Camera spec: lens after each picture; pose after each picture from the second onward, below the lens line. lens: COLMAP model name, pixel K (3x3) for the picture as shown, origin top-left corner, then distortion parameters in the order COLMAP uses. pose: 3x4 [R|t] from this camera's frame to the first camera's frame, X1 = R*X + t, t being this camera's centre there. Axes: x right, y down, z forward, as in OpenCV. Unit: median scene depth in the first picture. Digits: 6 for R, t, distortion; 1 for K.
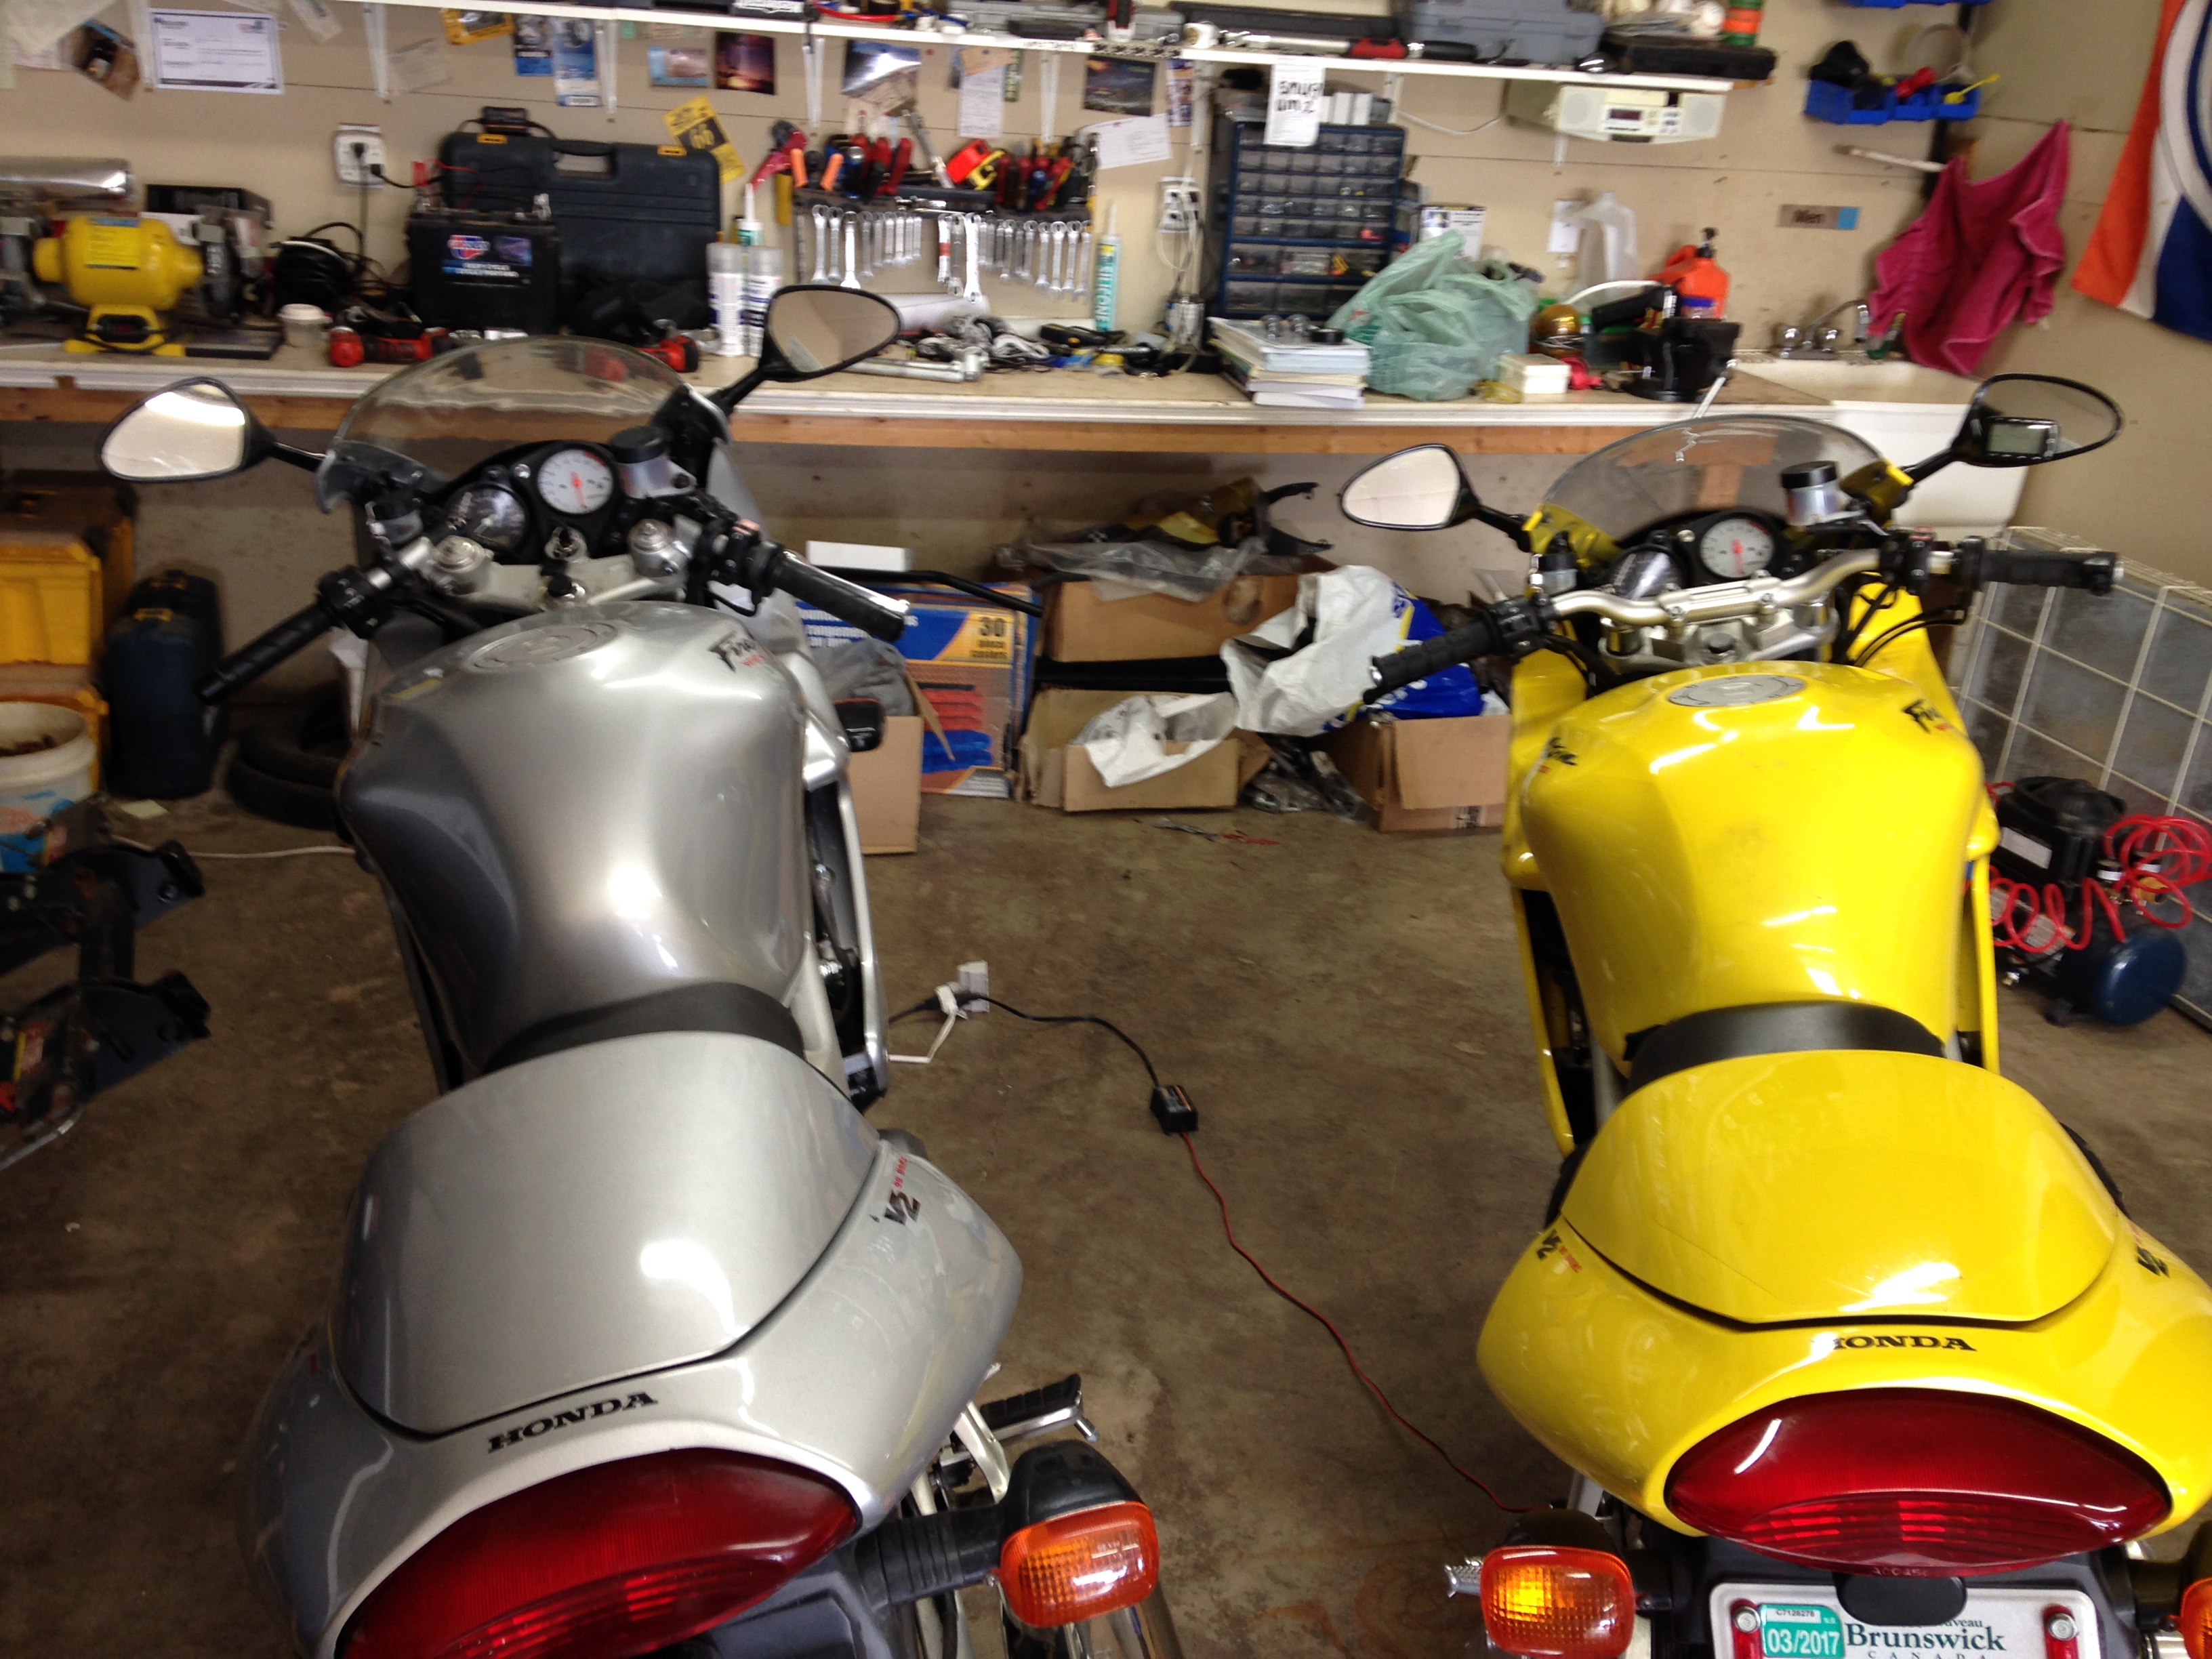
lens RADIAL K [[2031.1, 0, 1151.1], [0, 2031.1, 852.9], [0, 0, 1]] dist [0.155349, -0.225242]
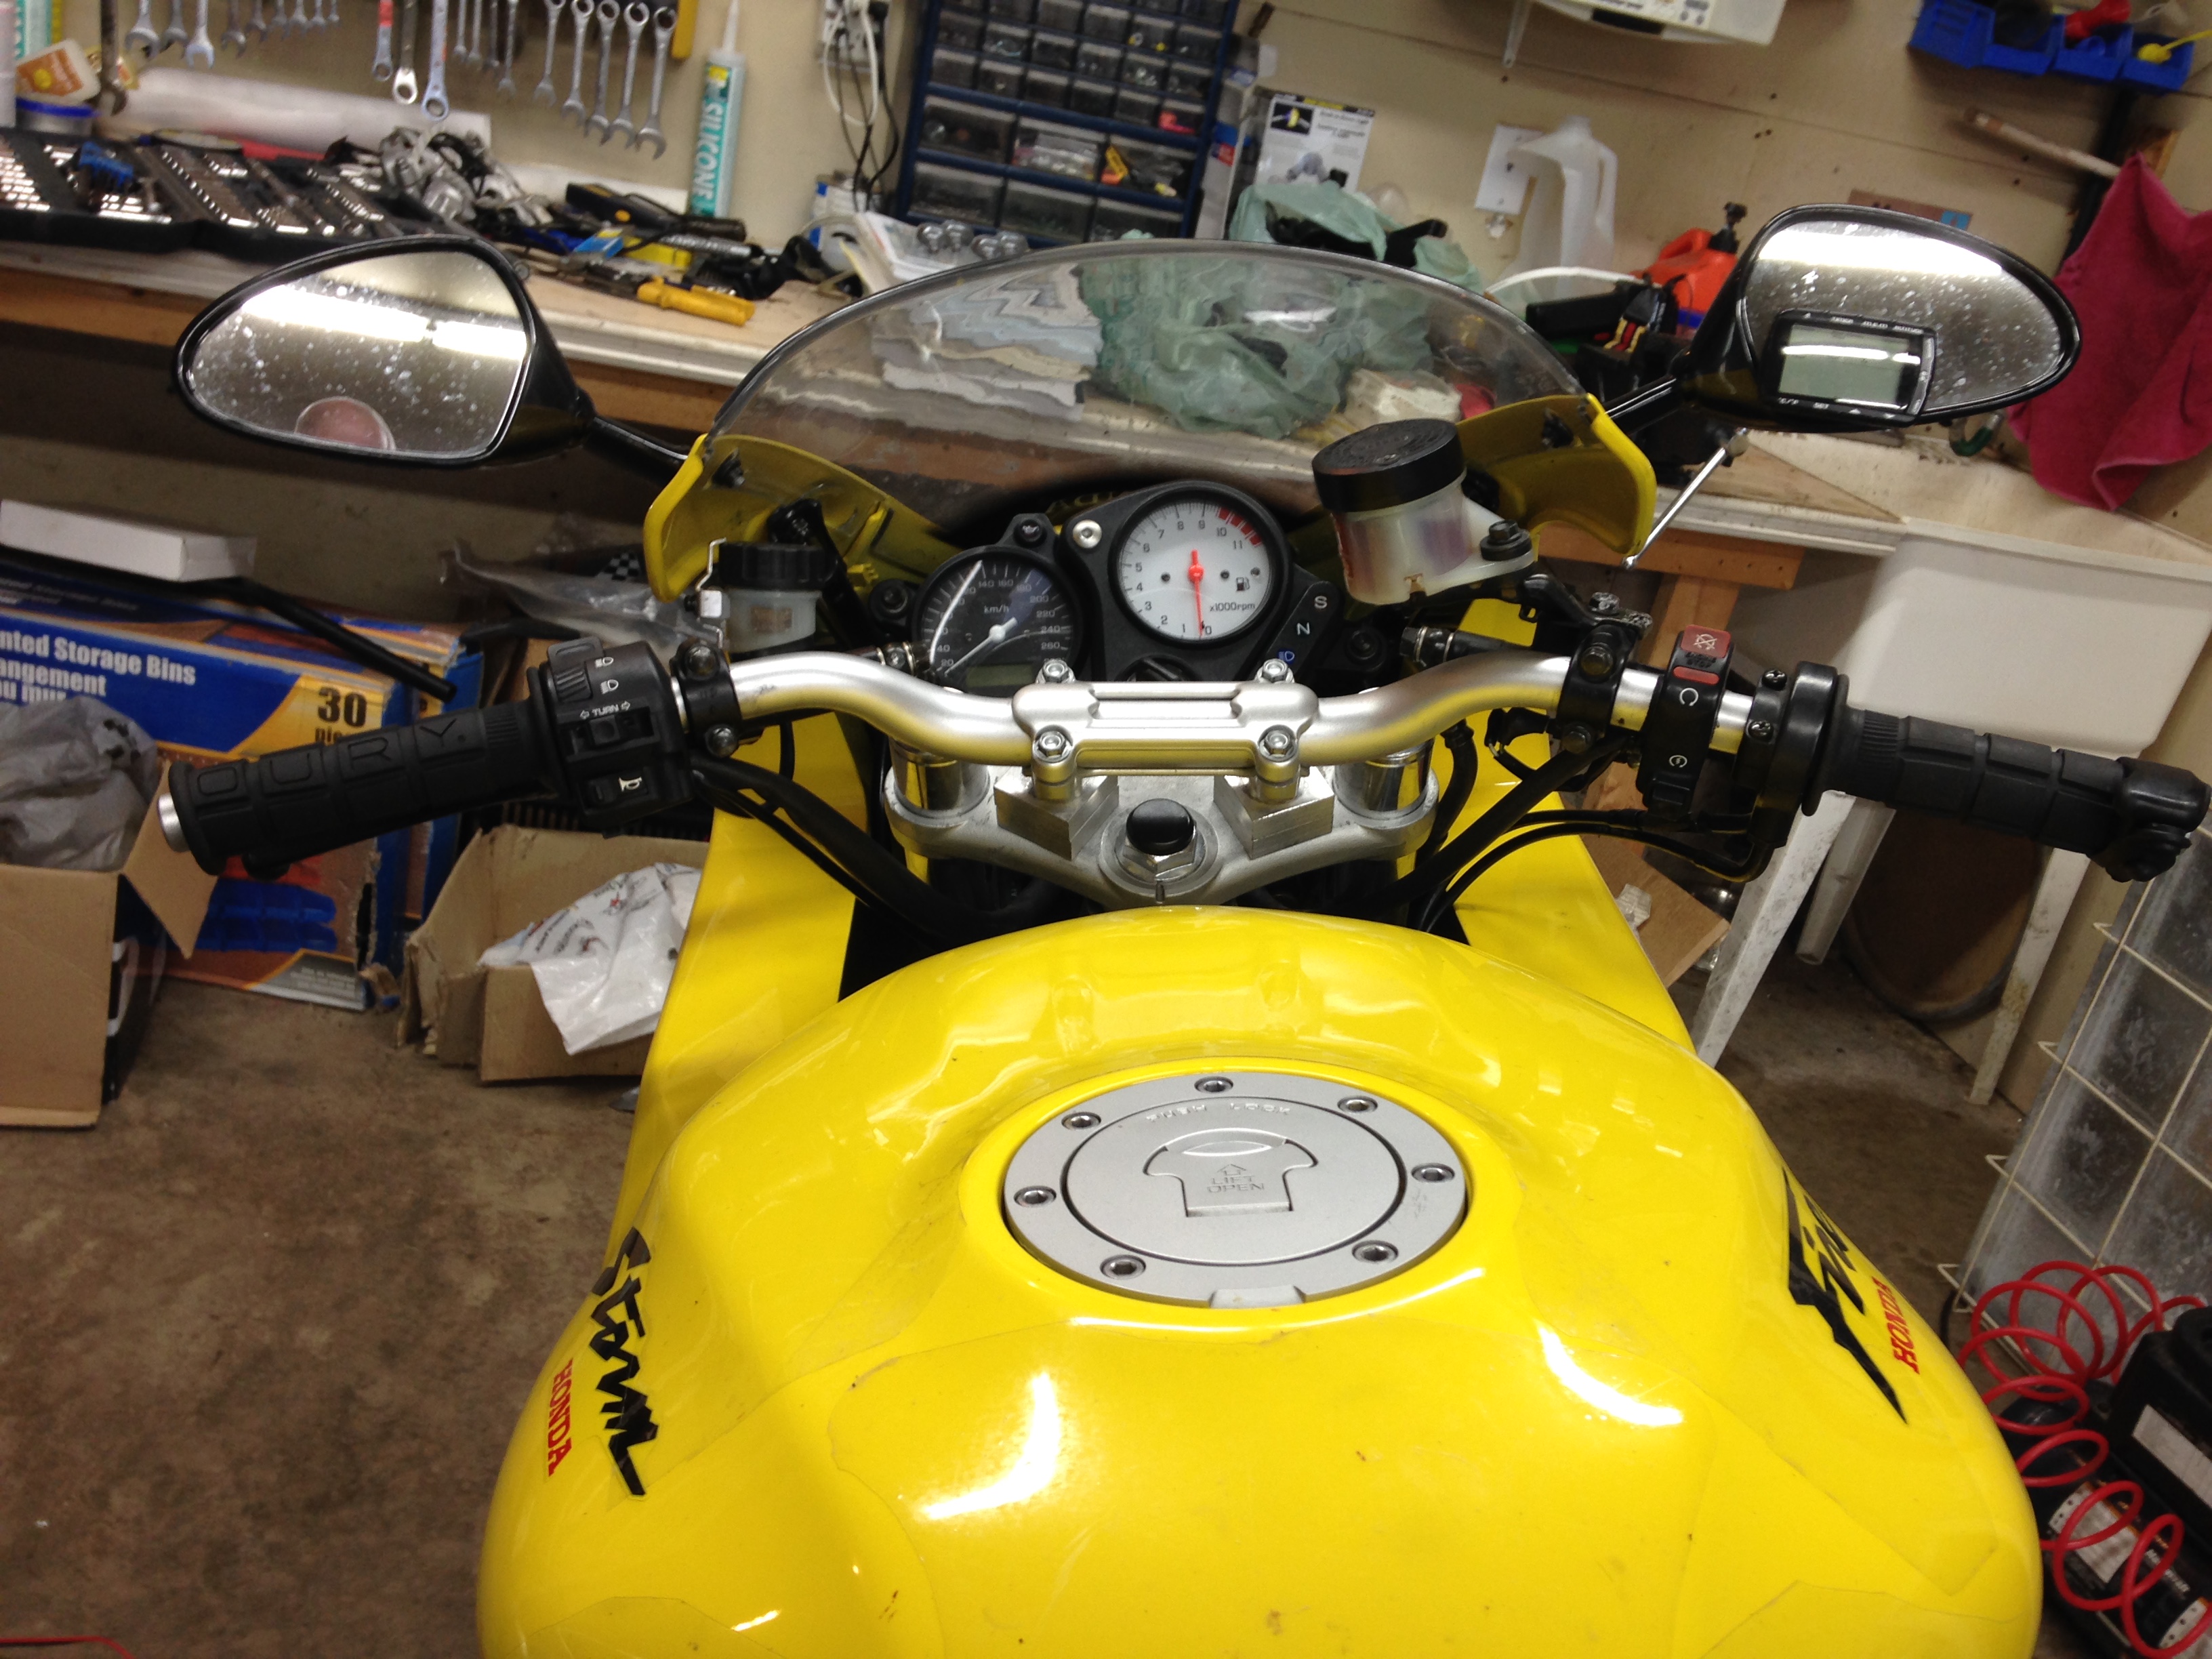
lens RADIAL K [[2031.1, 0, 1151.1], [0, 2031.1, 852.9], [0, 0, 1]] dist [0.155349, -0.225242]
pose [[0.990288, 0.135201, 0.032414, 0.117119], [-0.135395, 0.990784, 0.003849, -0.101738], [-0.031595, -0.008200, 0.999467, 0.438389]]
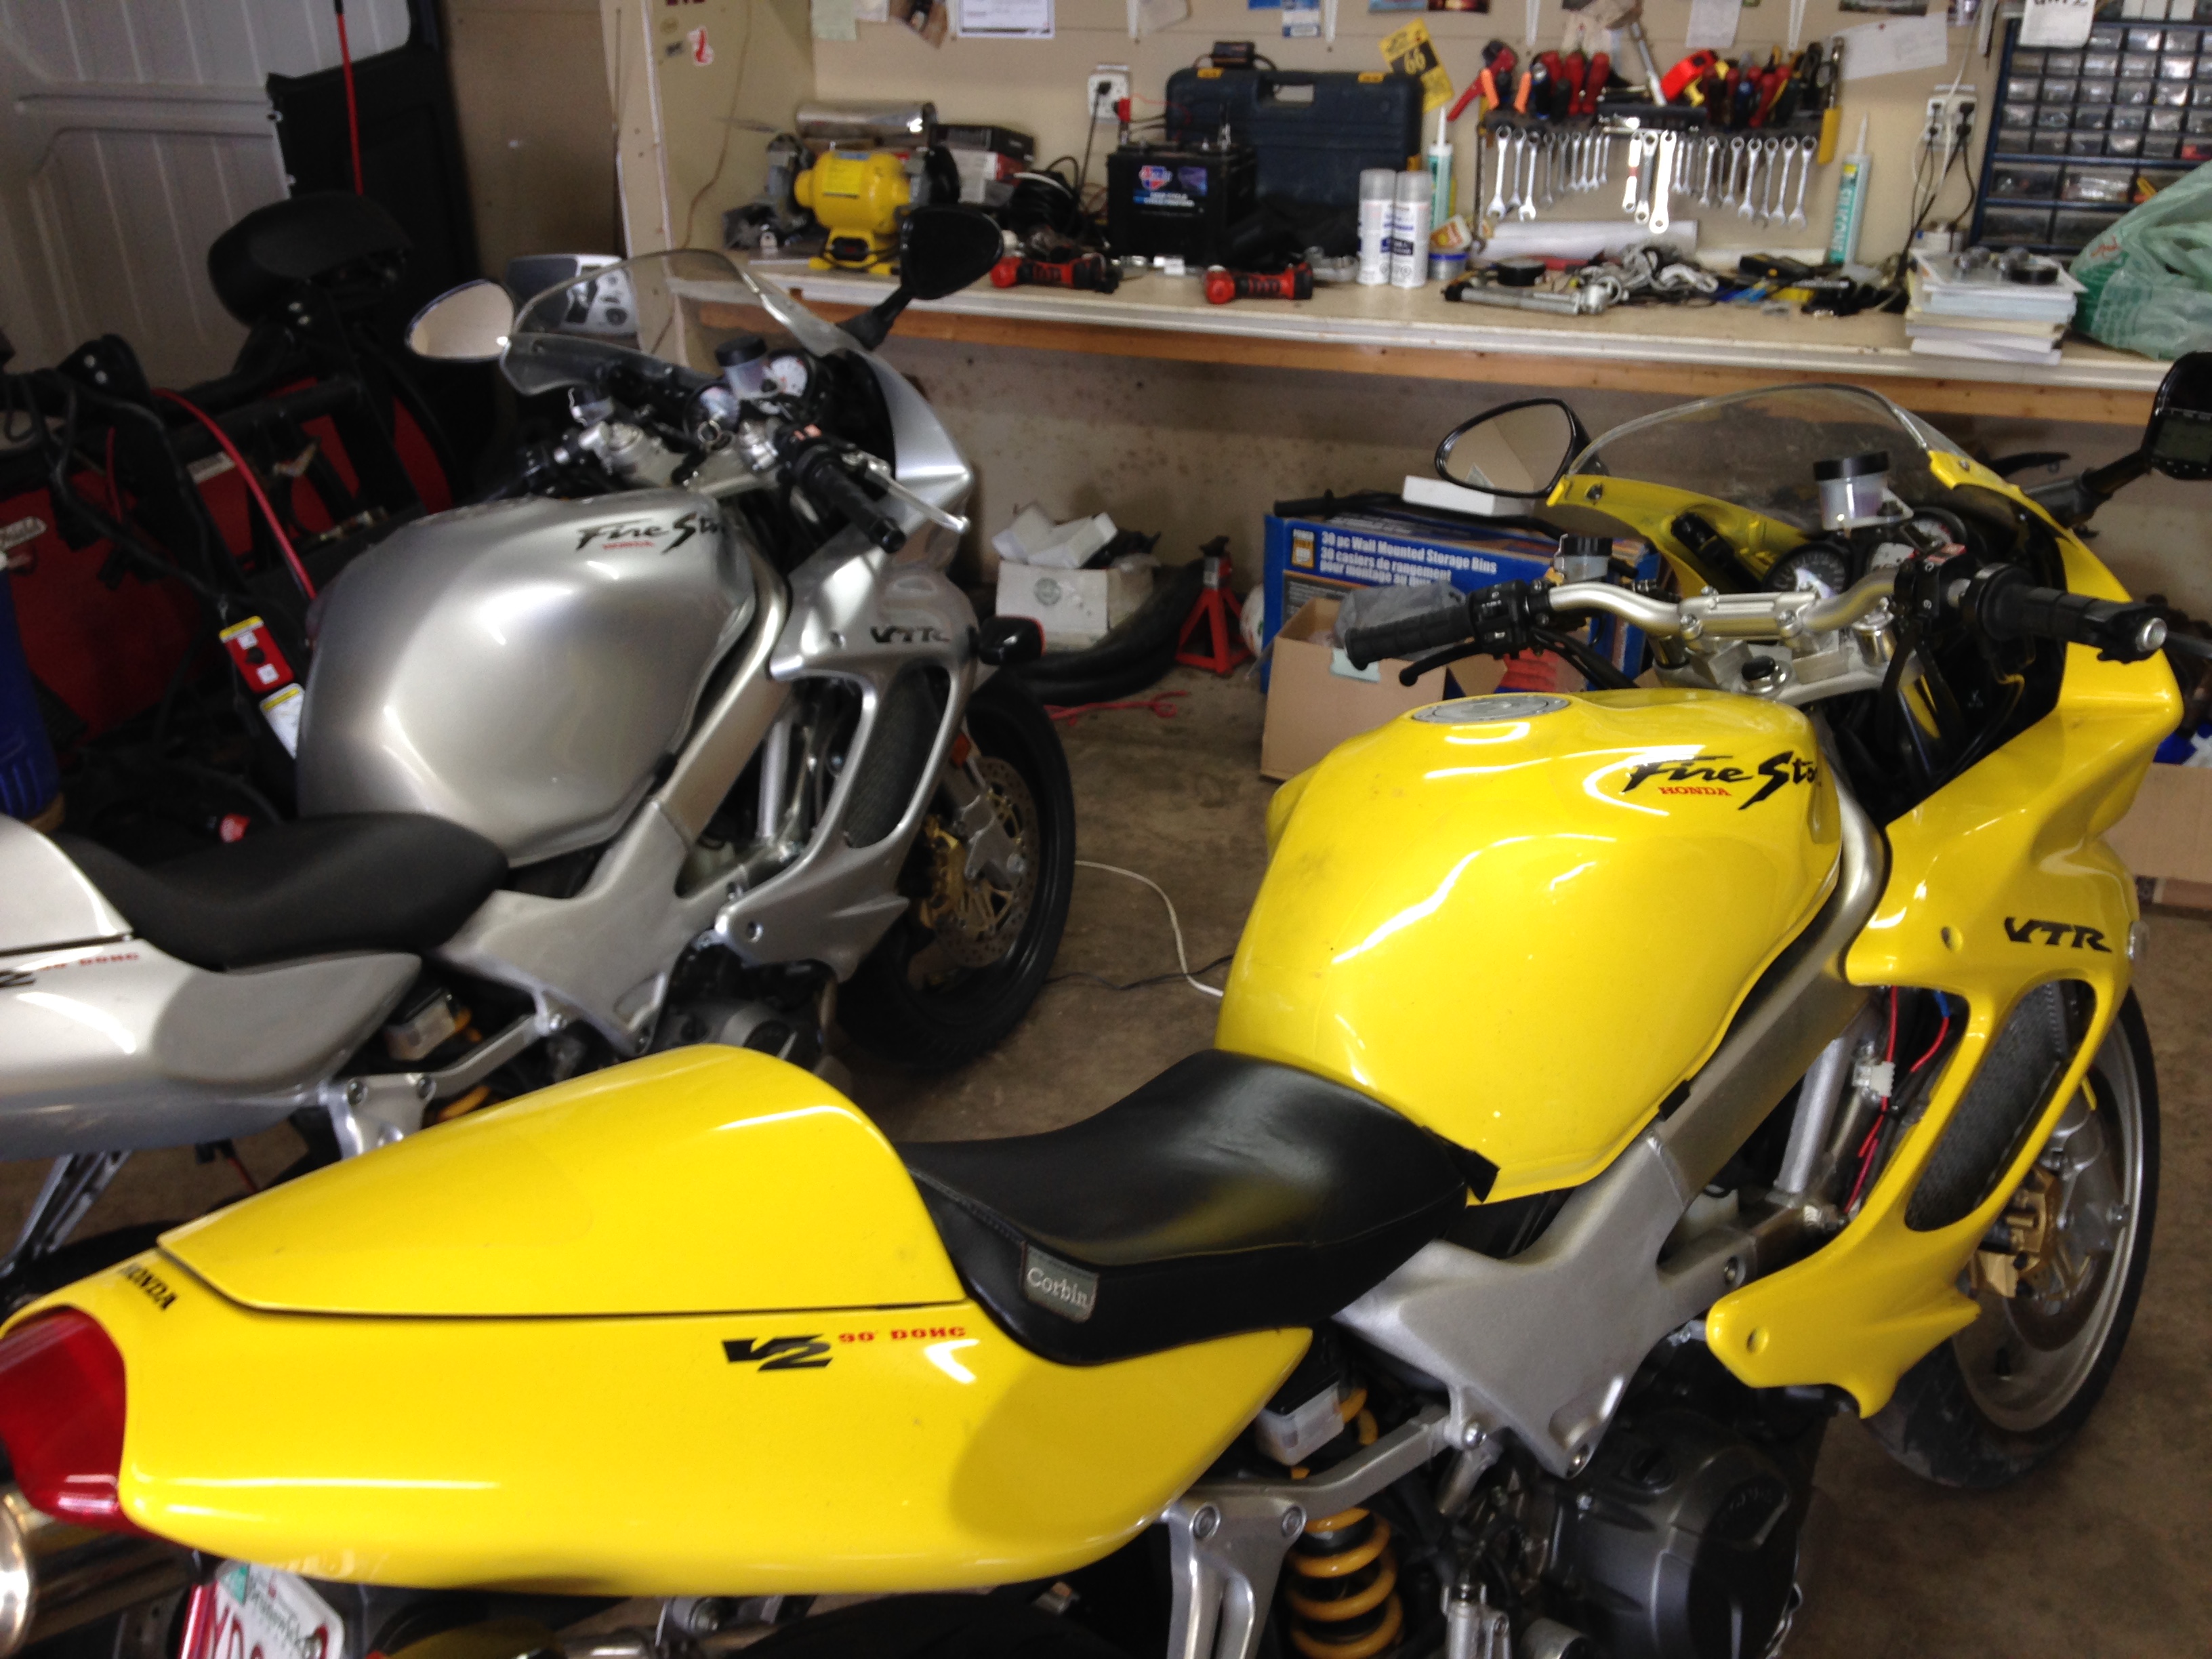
lens RADIAL K [[2076.5, 0, 1079.2], [0, 2076.5, 829.7], [0, 0, 1]] dist [0.173320, -0.298362]
pose [[0.806283, 0.177140, -0.564384, 0.289369], [-0.169525, 0.983284, 0.066433, -0.026381], [0.566718, 0.042113, 0.822835, 0.096566]]
